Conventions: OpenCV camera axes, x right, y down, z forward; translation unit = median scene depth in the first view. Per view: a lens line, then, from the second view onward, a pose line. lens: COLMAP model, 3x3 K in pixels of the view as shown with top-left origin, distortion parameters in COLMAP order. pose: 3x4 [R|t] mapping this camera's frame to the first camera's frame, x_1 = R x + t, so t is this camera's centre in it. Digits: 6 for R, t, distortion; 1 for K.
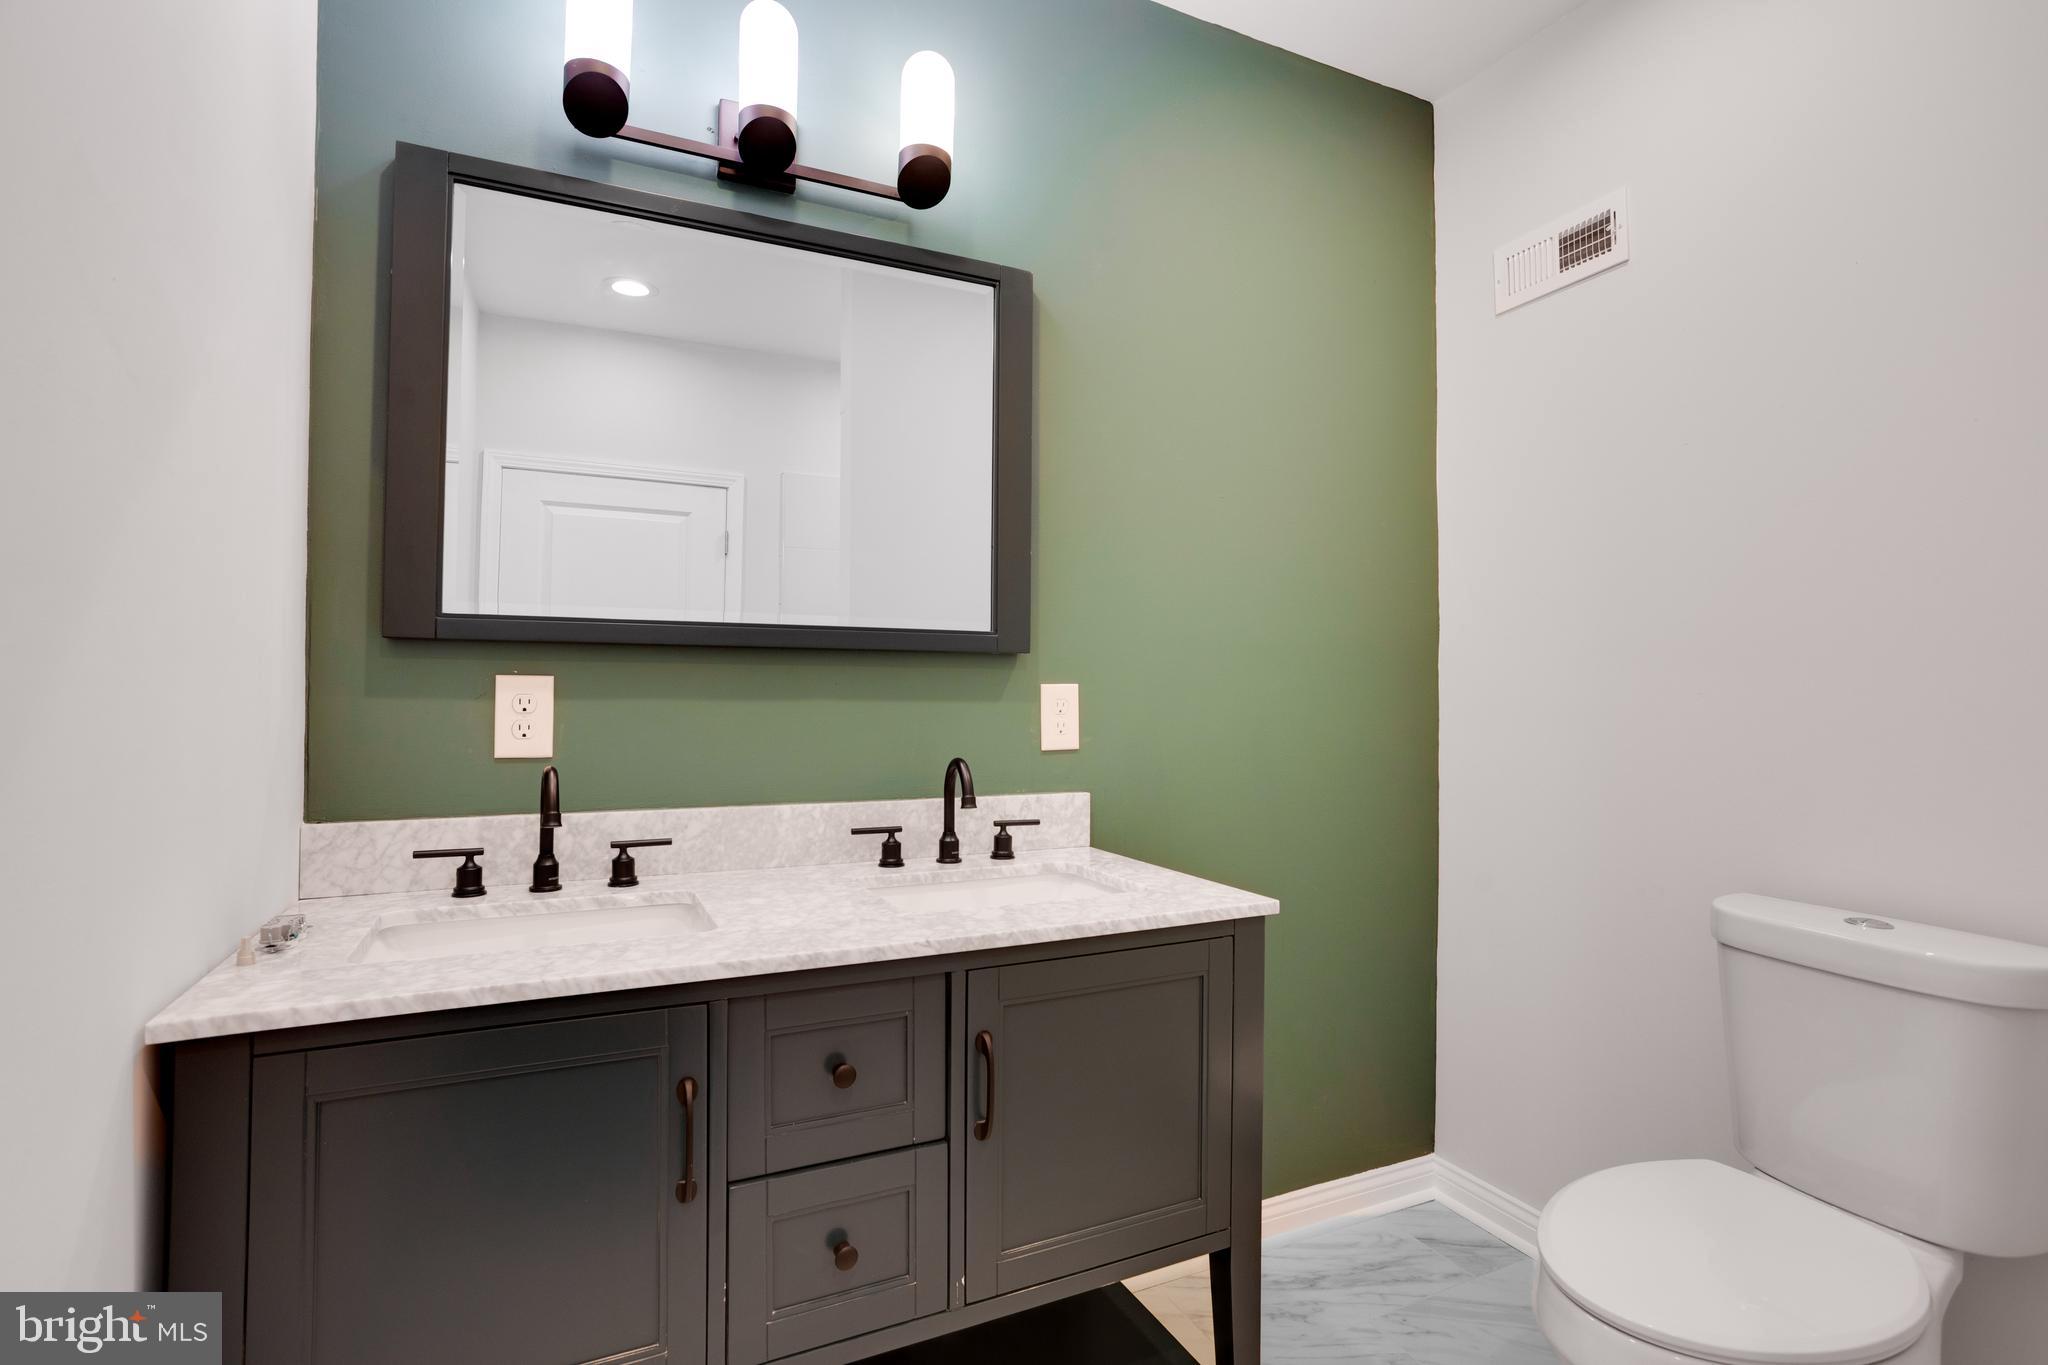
lens RADIAL K [[998.8, 0, 1042.2], [0, 998.8, 674.1], [0, 0, 1]] dist [-0.039738, 0.022155]
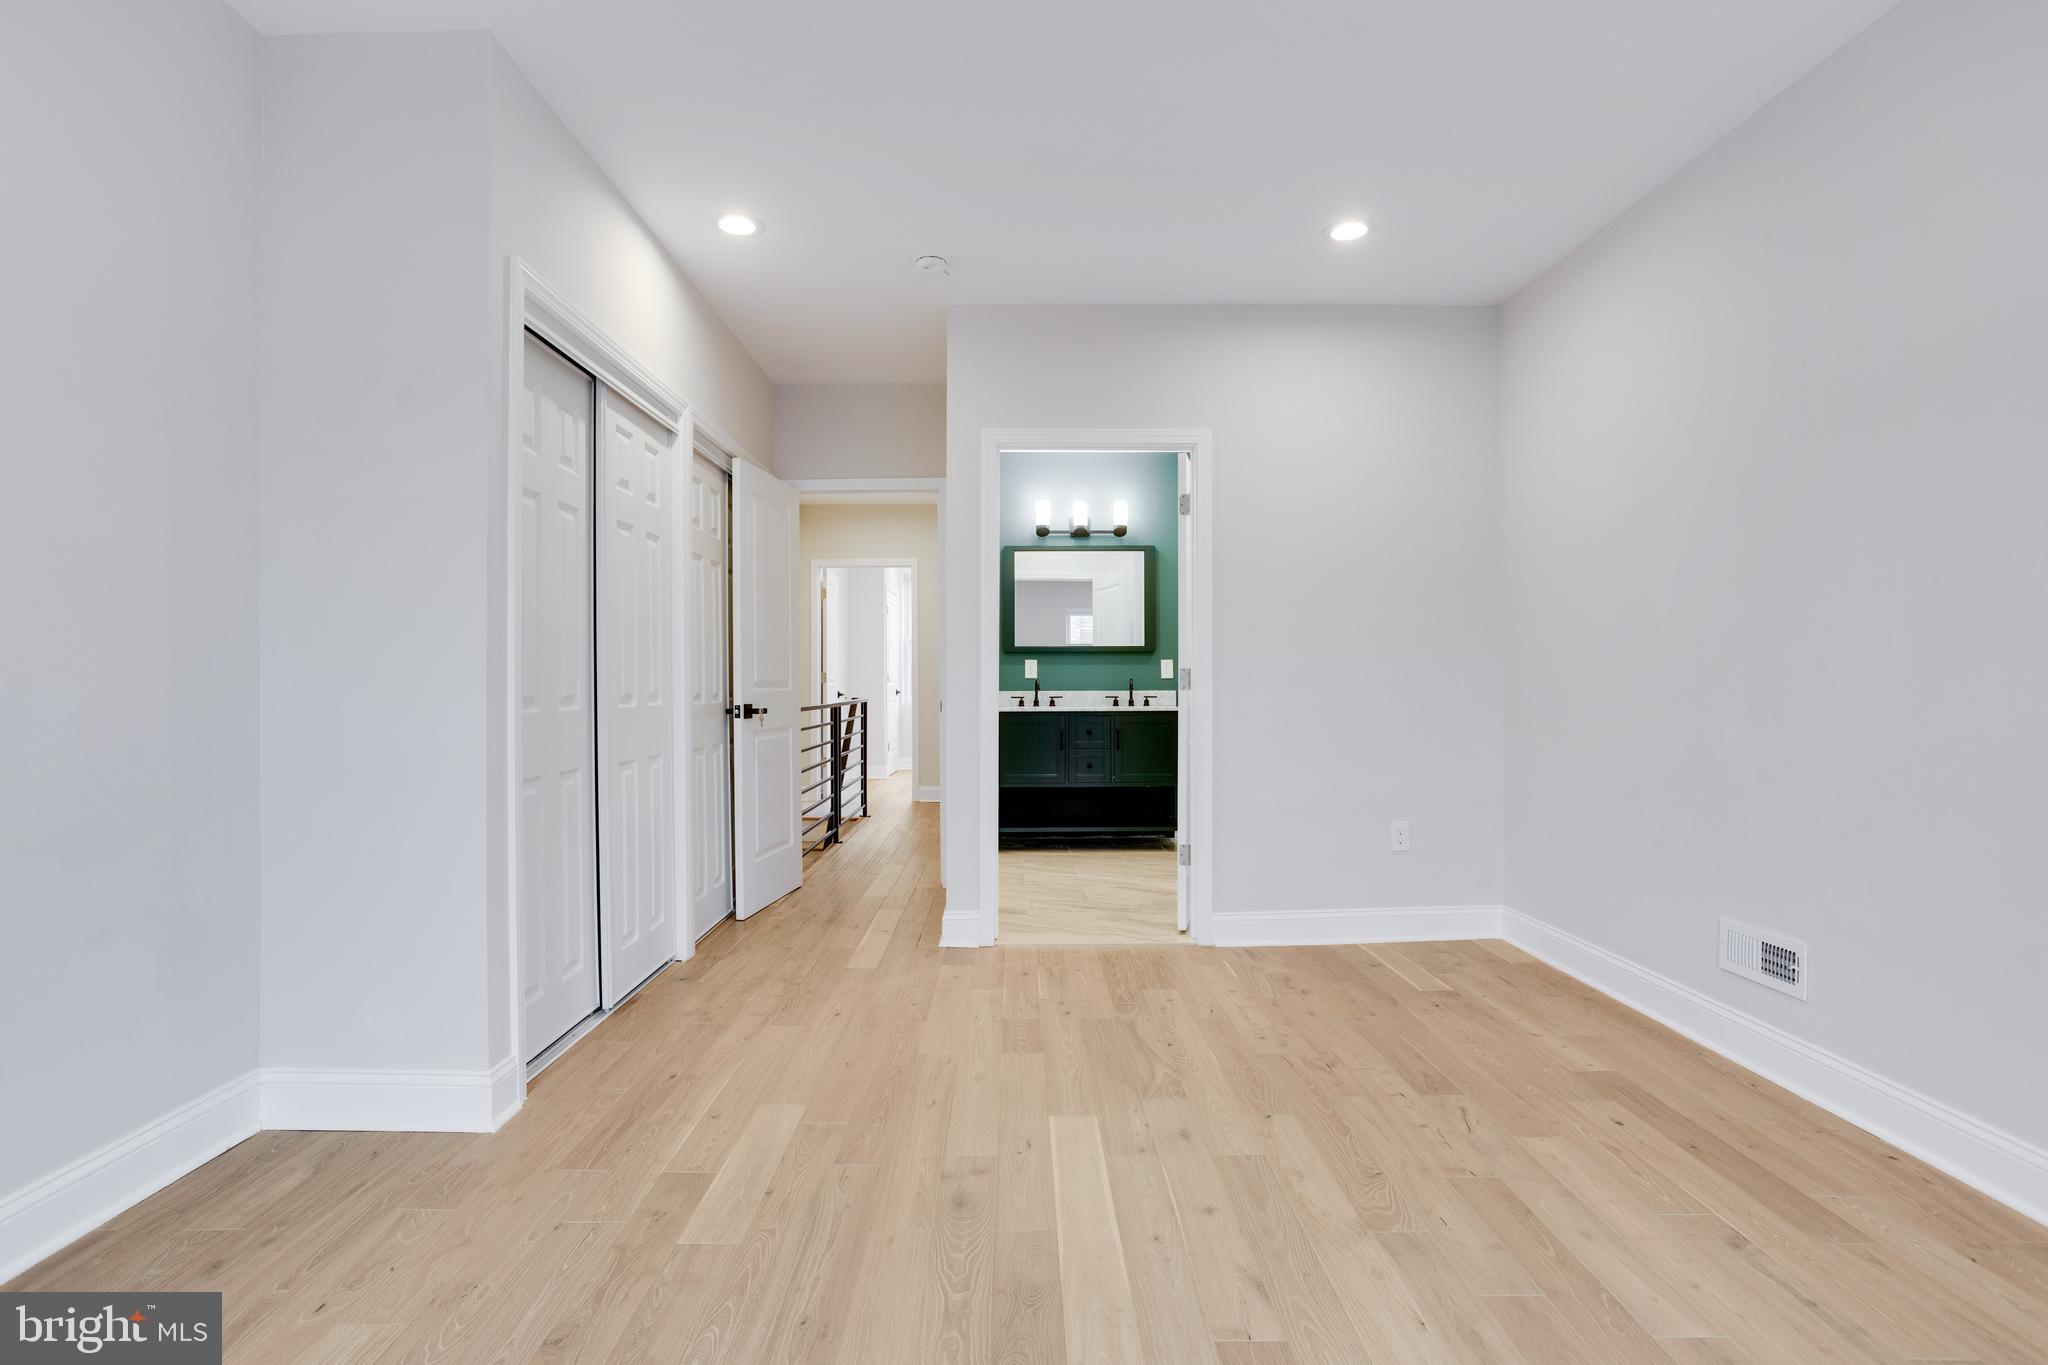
lens RADIAL K [[998.8, 0, 1037.1], [0, 998.8, 681.6], [0, 0, 1]] dist [-0.039738, 0.022155]
pose [[0.909493, -0.007706, -0.415649, 1.304968], [0.018460, 0.999591, 0.021859, 0.002444], [0.415310, -0.027553, 0.909262, -2.933682]]
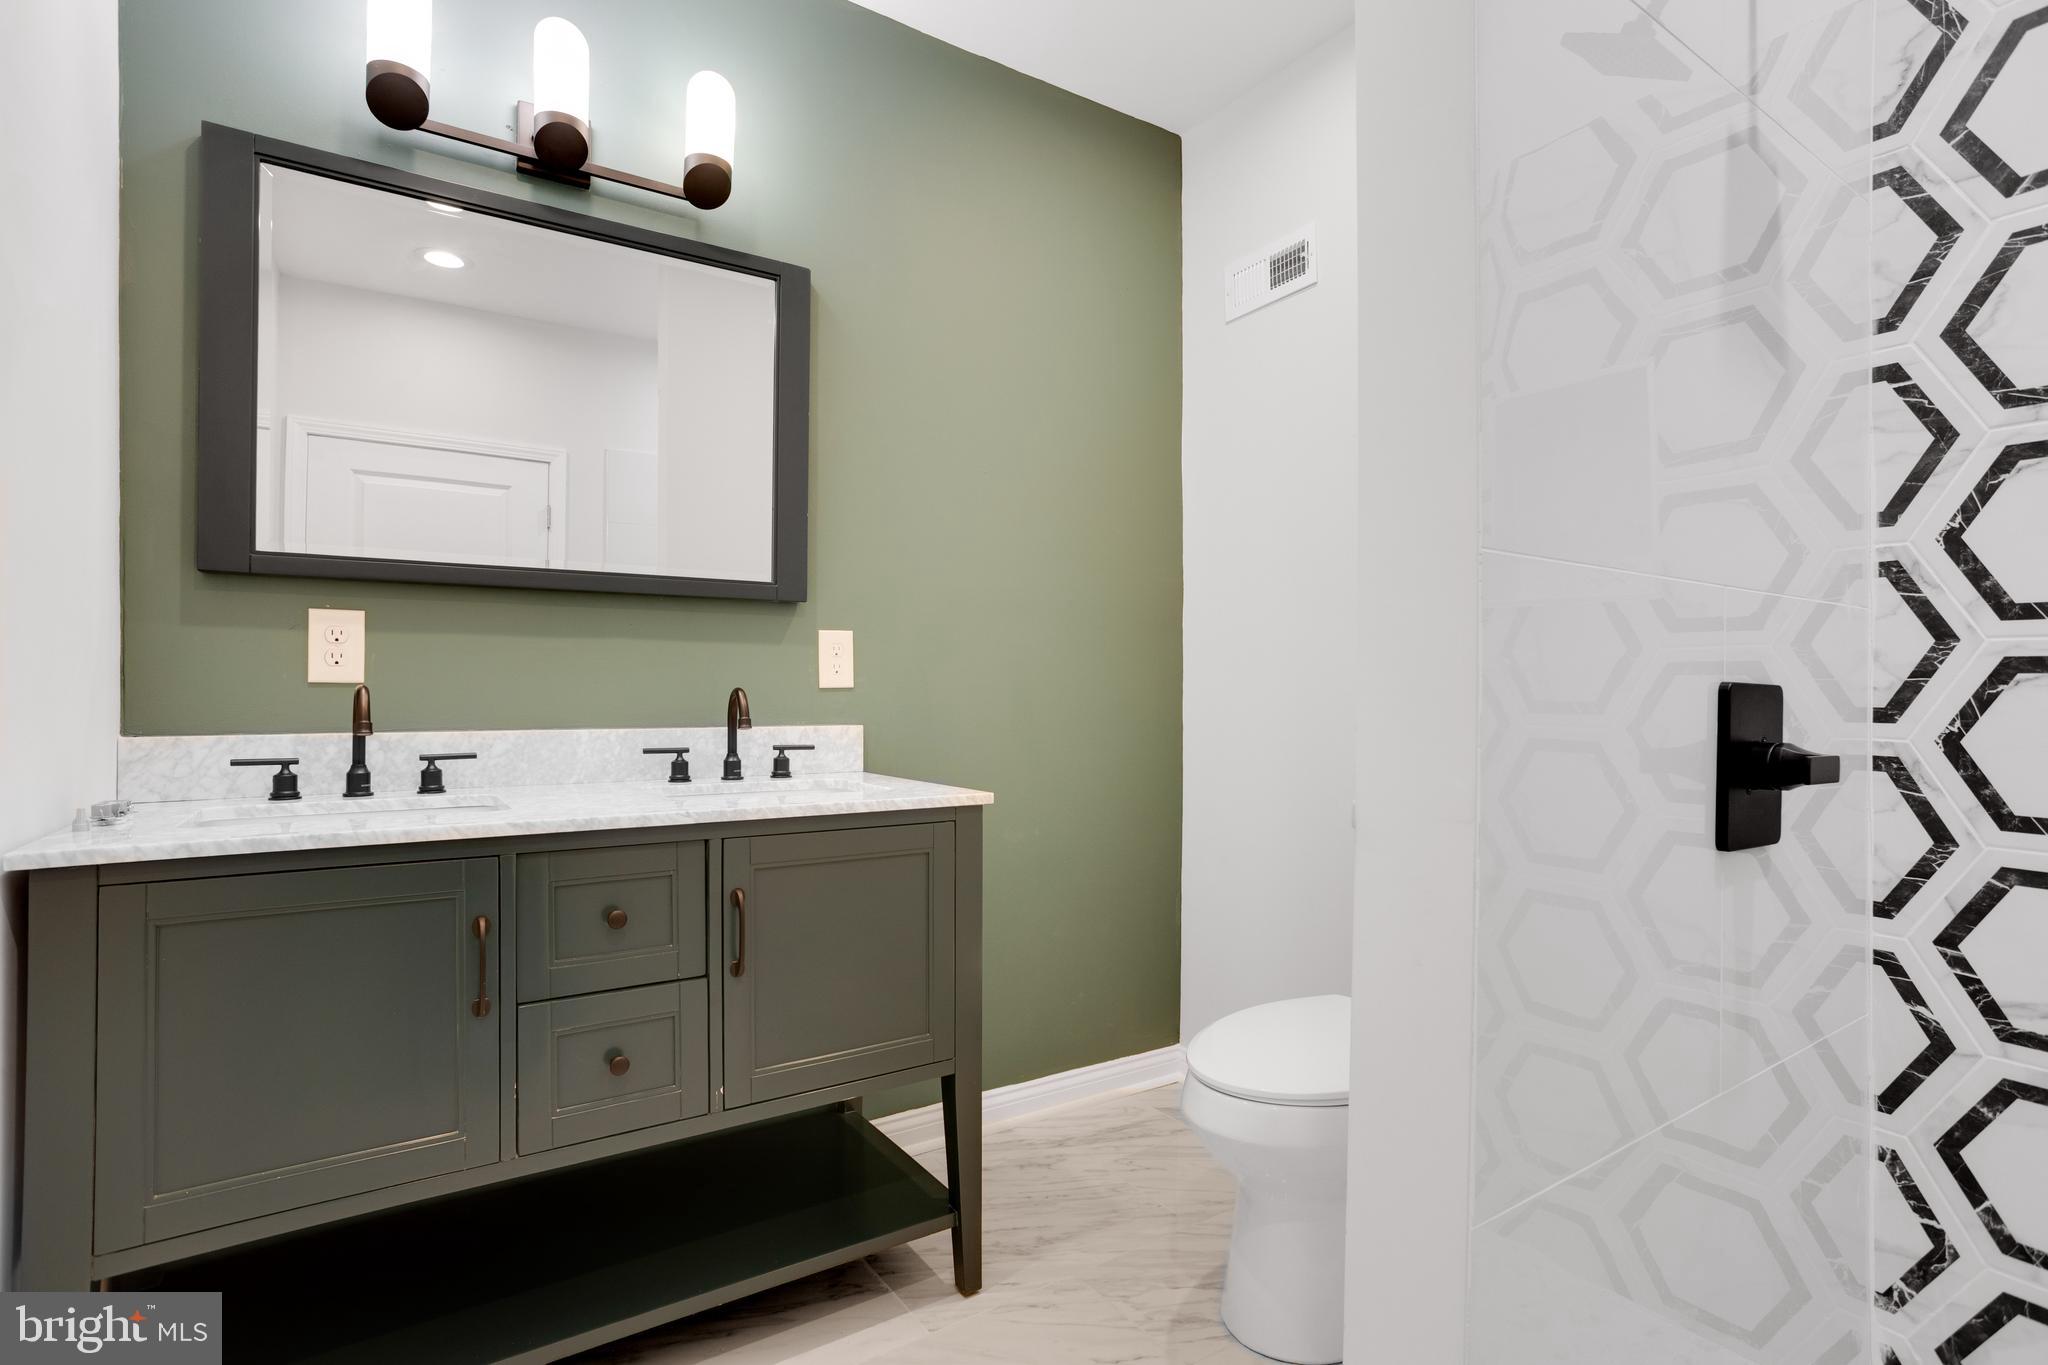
lens RADIAL K [[998.8, 0, 1032.1], [0, 998.8, 686.5], [0, 0, 1]] dist [-0.039738, 0.022155]
pose [[0.990996, -0.001674, 0.133878, 0.106951], [-0.000869, 0.999820, 0.018934, 0.064708], [-0.133886, -0.018880, 0.990817, -0.208358]]
